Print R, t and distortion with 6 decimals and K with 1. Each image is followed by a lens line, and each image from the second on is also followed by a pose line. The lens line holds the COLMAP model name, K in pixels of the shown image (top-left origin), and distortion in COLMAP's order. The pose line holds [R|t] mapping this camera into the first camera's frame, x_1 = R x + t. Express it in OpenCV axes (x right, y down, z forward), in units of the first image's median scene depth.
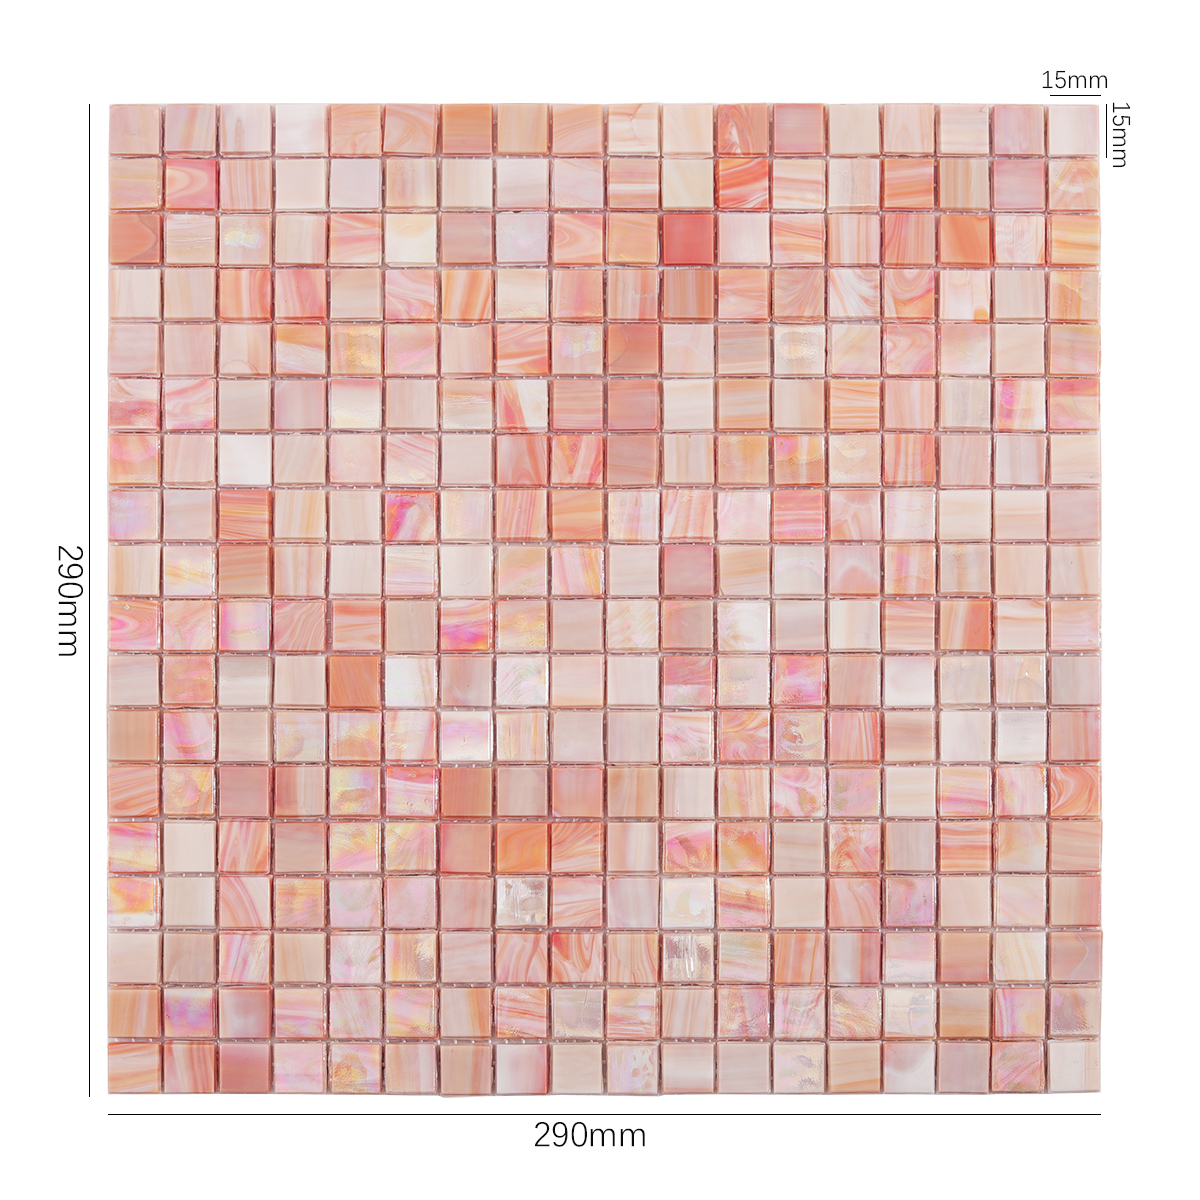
lens RADIAL K [[3353.8, 0, 600.0], [0, 3353.8, 600.0], [0, 0, 1]] dist [-0.286386, 0.001367]
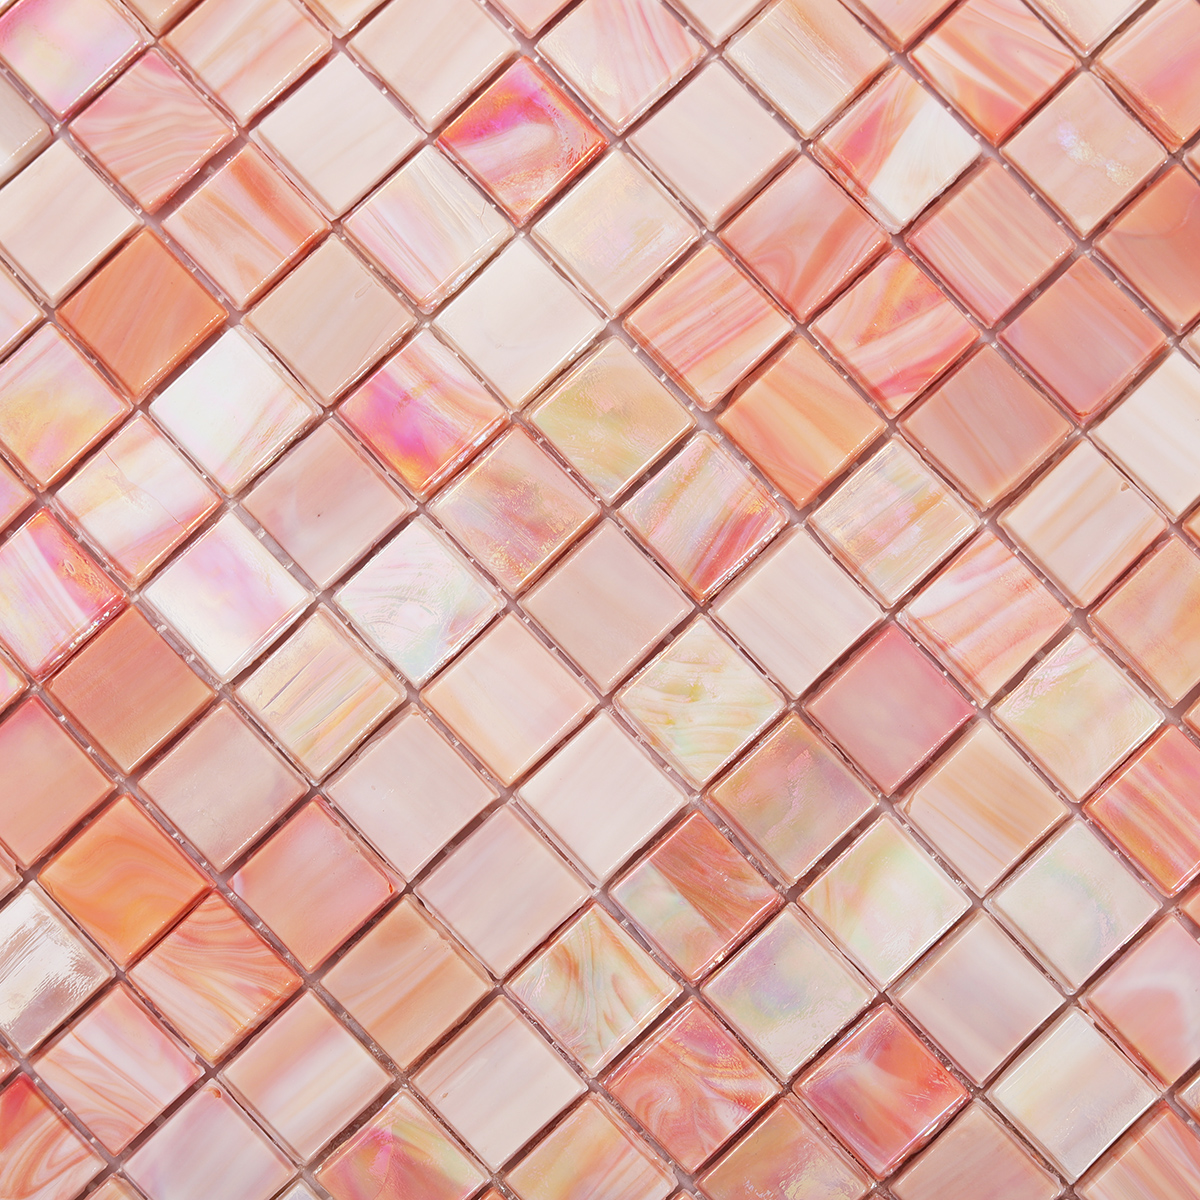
lens RADIAL K [[3353.8, 0, 600.0], [0, 3353.8, 600.0], [0, 0, 1]] dist [-0.286386, 0.001367]
pose [[0.689671, 0.722882, -0.042366, 0.009577], [-0.722865, 0.690741, 0.018528, 0.000124], [0.042658, 0.017846, 0.998930, 0.587734]]
